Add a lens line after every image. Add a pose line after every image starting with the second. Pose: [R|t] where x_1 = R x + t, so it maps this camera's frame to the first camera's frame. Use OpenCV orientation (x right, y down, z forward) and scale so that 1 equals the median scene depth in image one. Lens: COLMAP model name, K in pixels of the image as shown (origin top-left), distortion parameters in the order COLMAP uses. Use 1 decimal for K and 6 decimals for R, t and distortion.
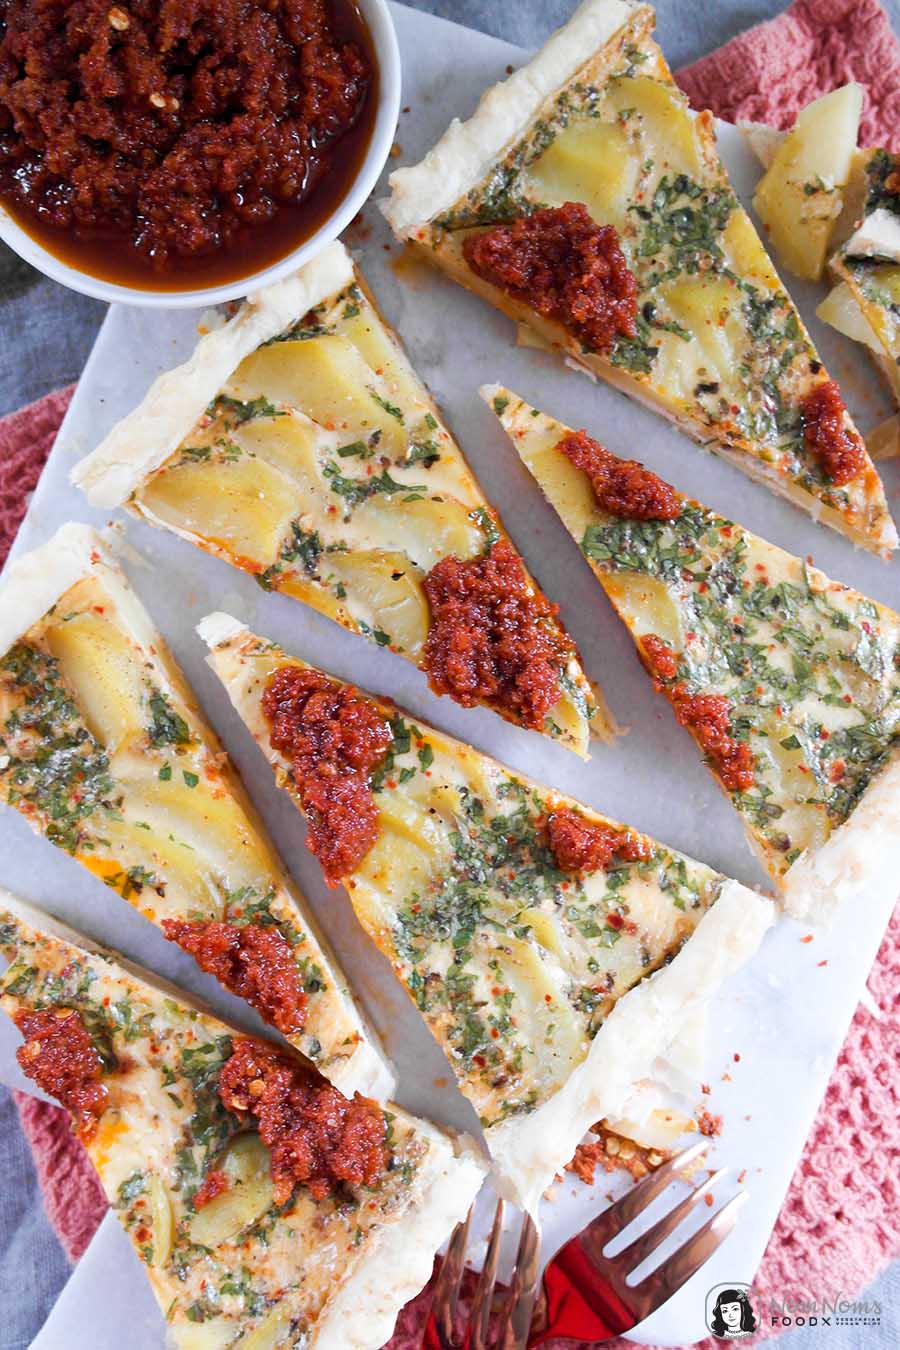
lens RADIAL K [[1323.8, 0, 450.0], [0, 1323.8, 675.0], [0, 0, 1]] dist [-0.022374, 0.007876]
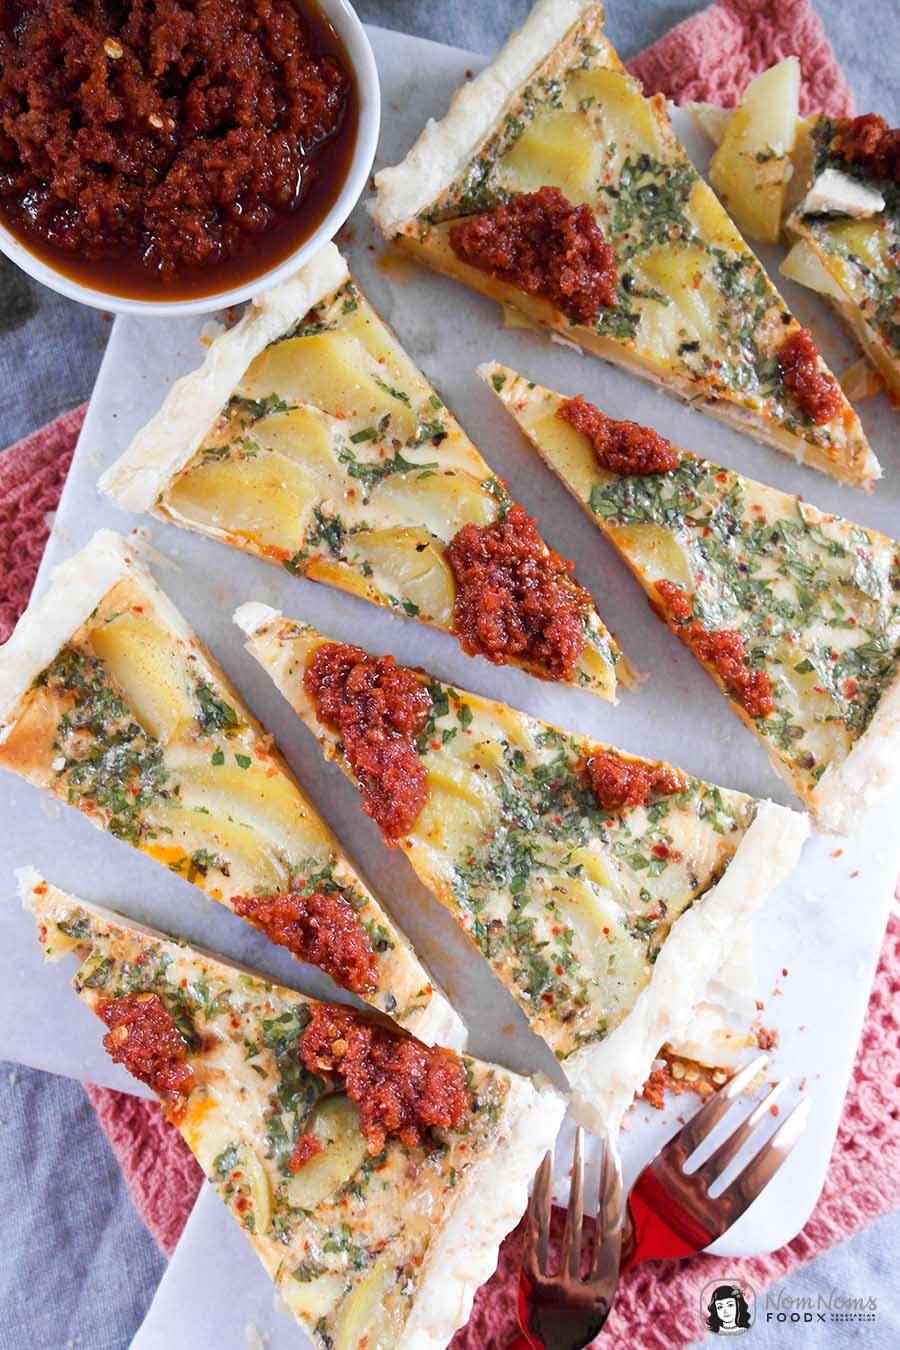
lens RADIAL K [[1323.8, 0, 450.0], [0, 1323.8, 675.0], [0, 0, 1]] dist [-0.022374, 0.007876]
pose [[0.993530, -0.102301, 0.049322, -0.078772], [0.103918, 0.994090, -0.031408, 0.061067], [-0.045818, 0.036330, 0.998289, -0.051005]]
